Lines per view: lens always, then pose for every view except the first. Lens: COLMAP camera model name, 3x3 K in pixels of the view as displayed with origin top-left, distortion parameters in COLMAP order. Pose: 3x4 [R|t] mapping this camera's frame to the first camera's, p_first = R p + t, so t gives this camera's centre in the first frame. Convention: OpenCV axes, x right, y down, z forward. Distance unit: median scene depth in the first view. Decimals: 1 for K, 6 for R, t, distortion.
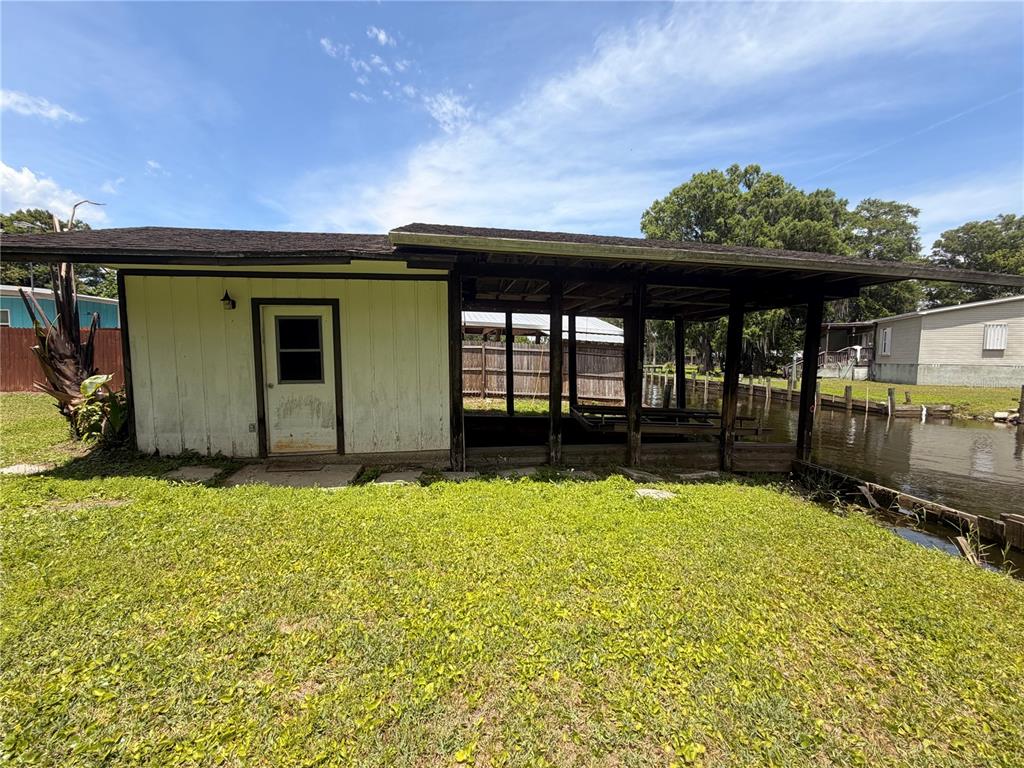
lens RADIAL K [[407.5, 0, 510.4], [0, 407.5, 384.3], [0, 0, 1]] dist [-0.001037, 0.000382]
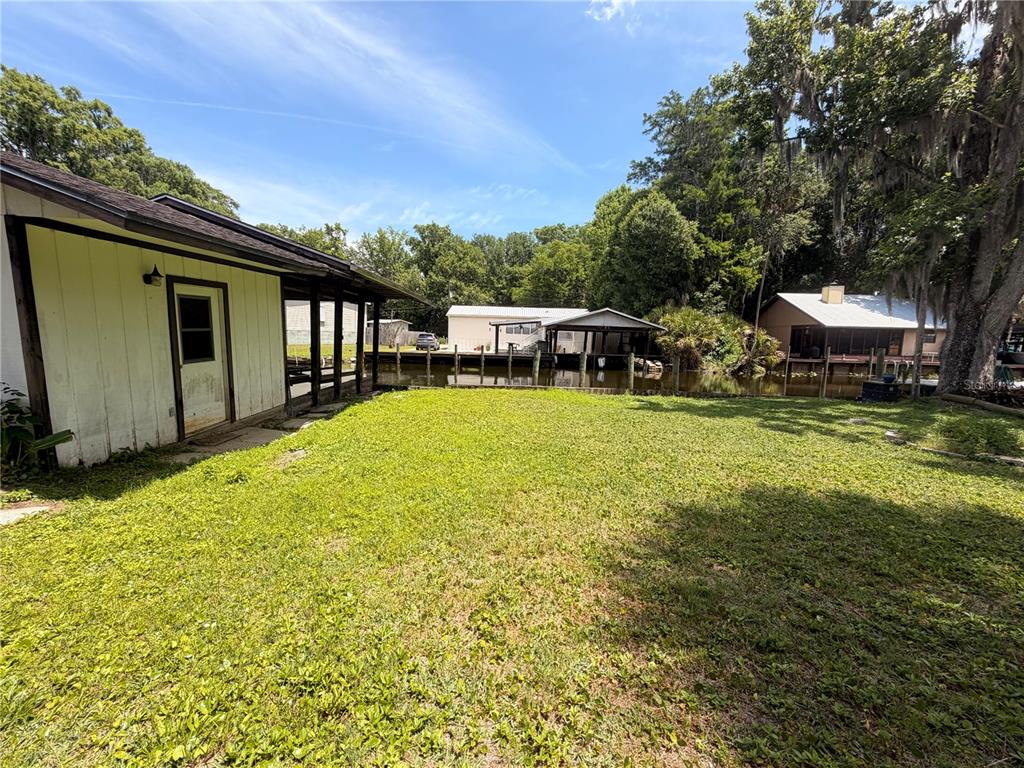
lens RADIAL K [[407.5, 0, 507.2], [0, 407.5, 383.7], [0, 0, 1]] dist [-0.001037, 0.000382]
pose [[0.147405, -0.129683, 0.980538, -1.400171], [0.041592, 0.991303, 0.124854, -0.043210], [-0.988201, 0.022379, 0.151516, 0.076376]]
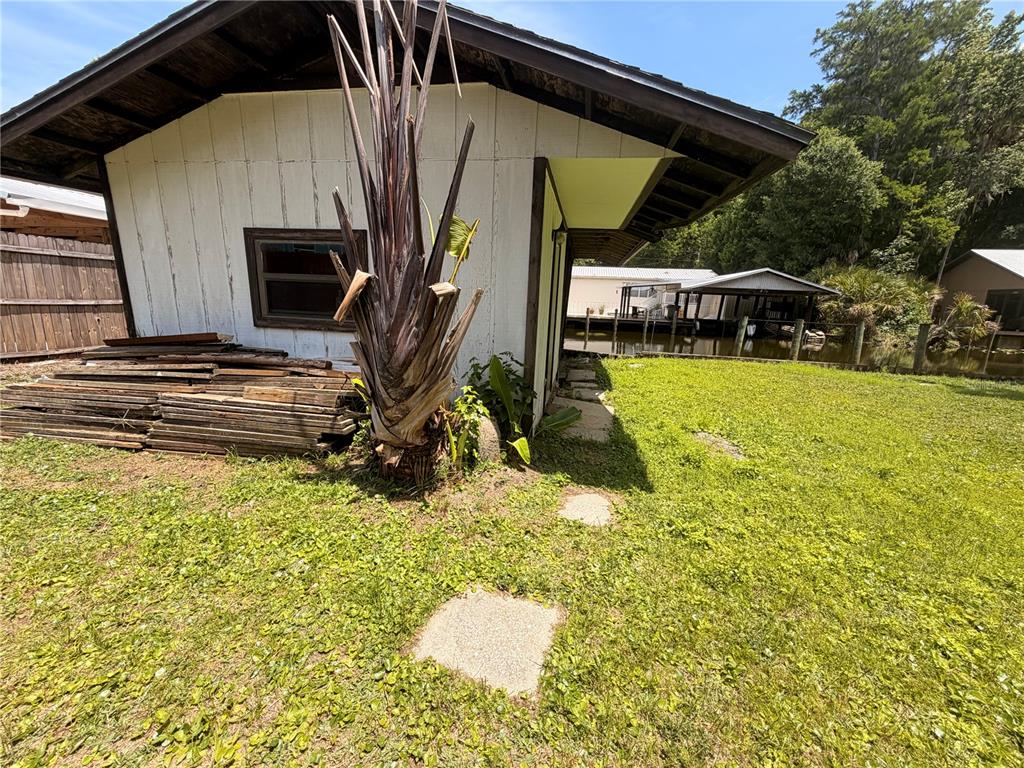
lens RADIAL K [[407.5, 0, 508.2], [0, 407.5, 385.0], [0, 0, 1]] dist [-0.001037, 0.000382]
pose [[0.318219, -0.209892, 0.924490, -1.427412], [0.031949, 0.977003, 0.210817, -0.070849], [-0.947479, -0.037549, 0.317607, 0.764464]]
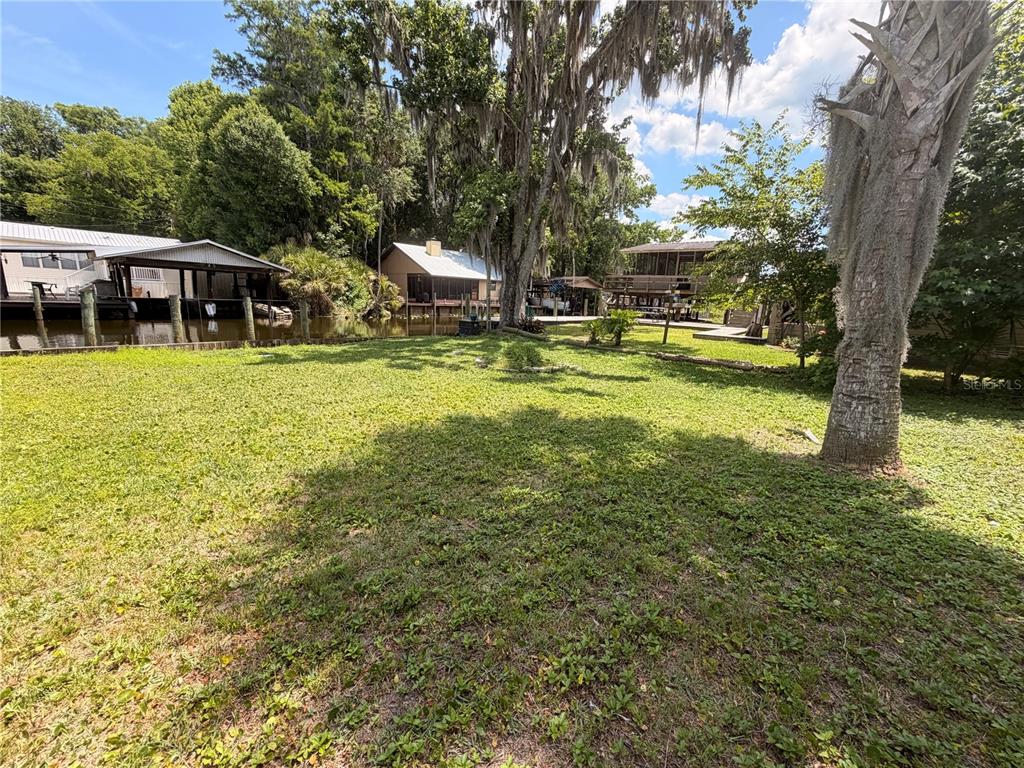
lens RADIAL K [[407.5, 0, 510.4], [0, 407.5, 384.0], [0, 0, 1]] dist [-0.001037, 0.000382]
pose [[-0.640787, -0.211499, 0.738011, -1.317831], [-0.008759, 0.963255, 0.268445, -0.028828], [-0.767668, 0.165552, -0.619094, 0.025132]]
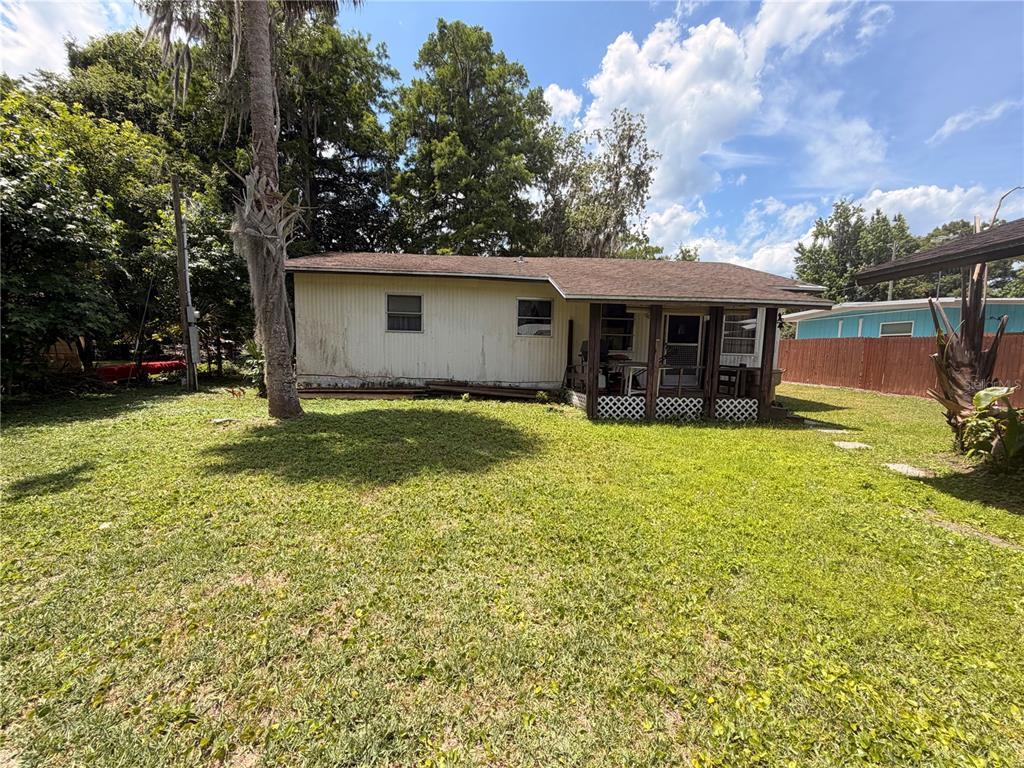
lens RADIAL K [[407.5, 0, 510.0], [0, 407.5, 387.5], [0, 0, 1]] dist [-0.001037, 0.000382]
pose [[-0.086043, 0.072512, -0.993649, -0.068429], [-0.082725, 0.993384, 0.079656, -0.004962], [0.992851, 0.089054, -0.079475, 0.039449]]
